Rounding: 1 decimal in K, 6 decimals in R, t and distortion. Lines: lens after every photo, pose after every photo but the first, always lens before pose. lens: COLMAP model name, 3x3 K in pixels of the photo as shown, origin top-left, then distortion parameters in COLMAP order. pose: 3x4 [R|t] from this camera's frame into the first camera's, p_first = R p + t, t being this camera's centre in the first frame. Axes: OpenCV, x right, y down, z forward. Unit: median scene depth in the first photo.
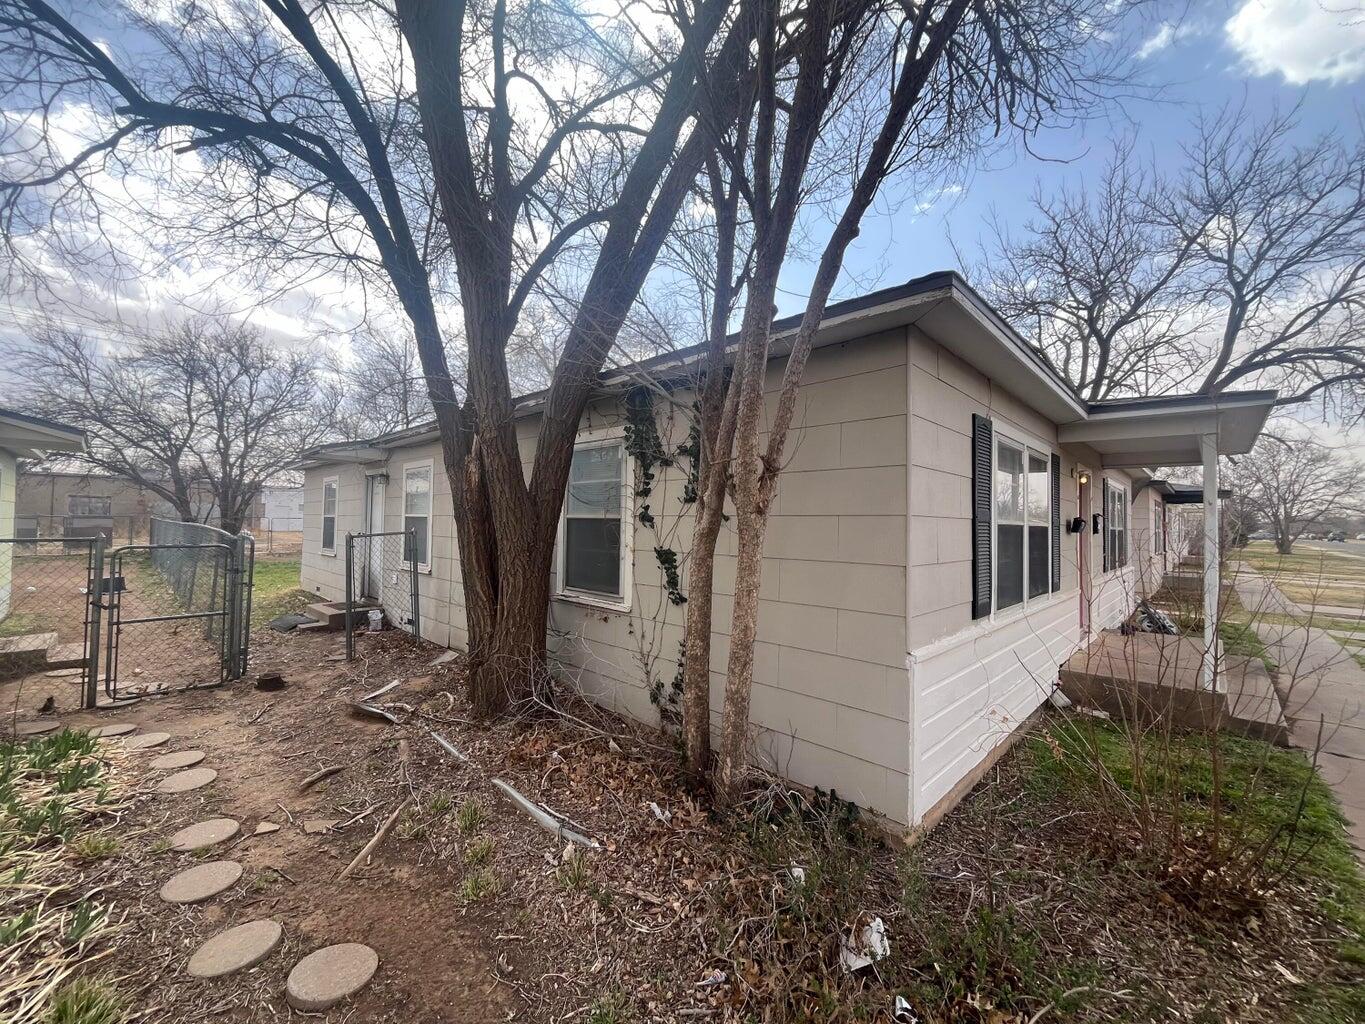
lens RADIAL K [[550.2, 0, 681.9], [0, 550.2, 507.5], [0, 0, 1]] dist [0.000568, 0.000069]
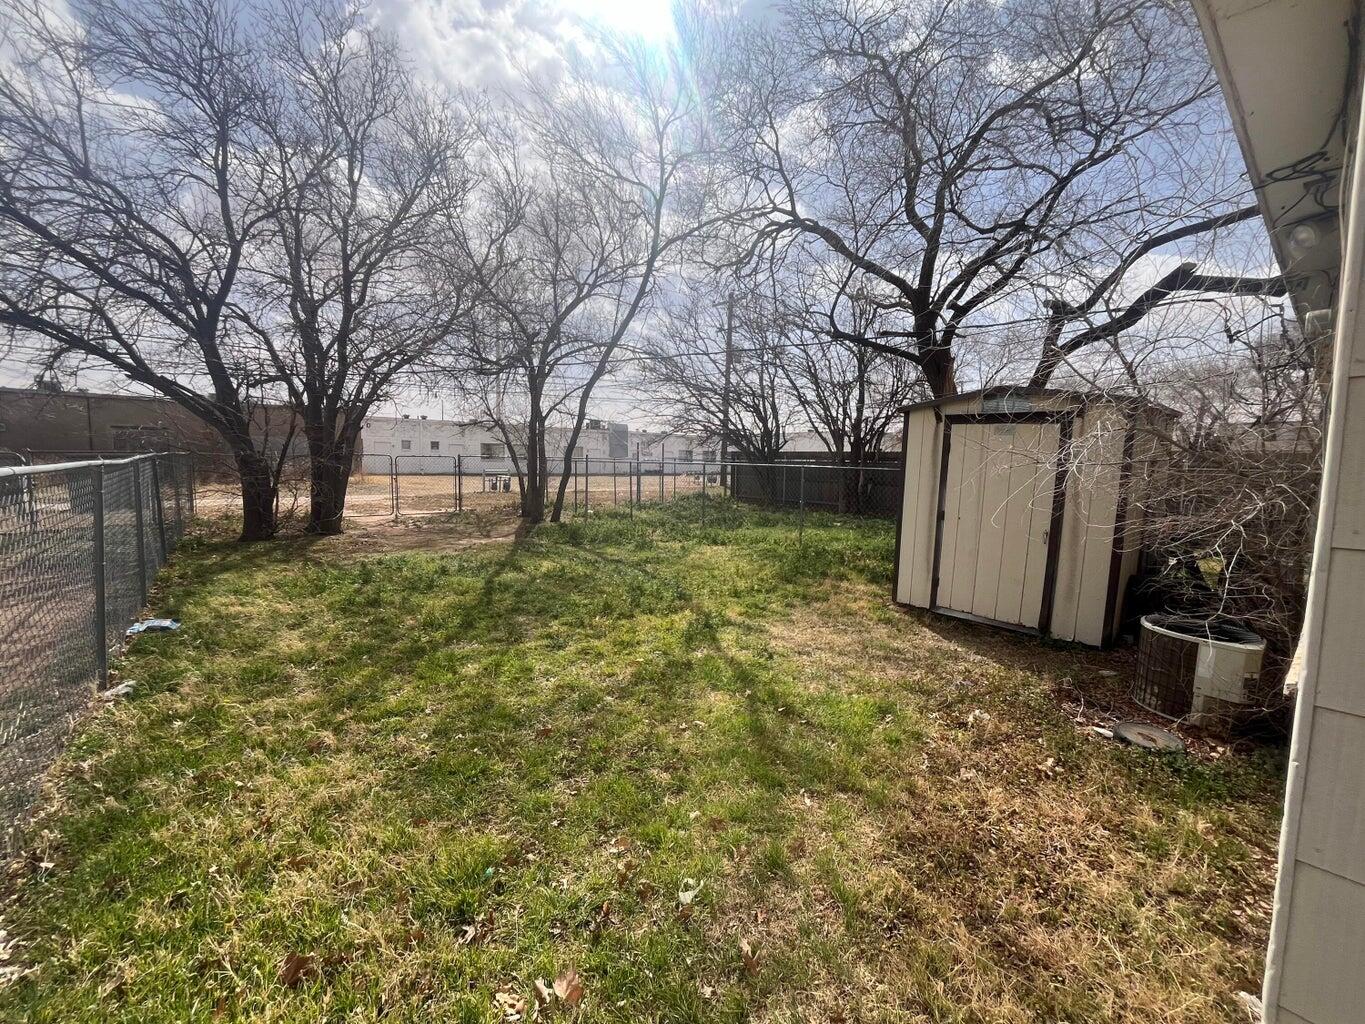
lens RADIAL K [[550.2, 0, 683.0], [0, 550.2, 515.1], [0, 0, 1]] dist [0.000568, 0.000069]
pose [[0.993993, 0.015625, -0.108326, -0.438000], [-0.003310, 0.993596, 0.112942, 0.012581], [0.109397, -0.111905, 0.987679, 0.526621]]
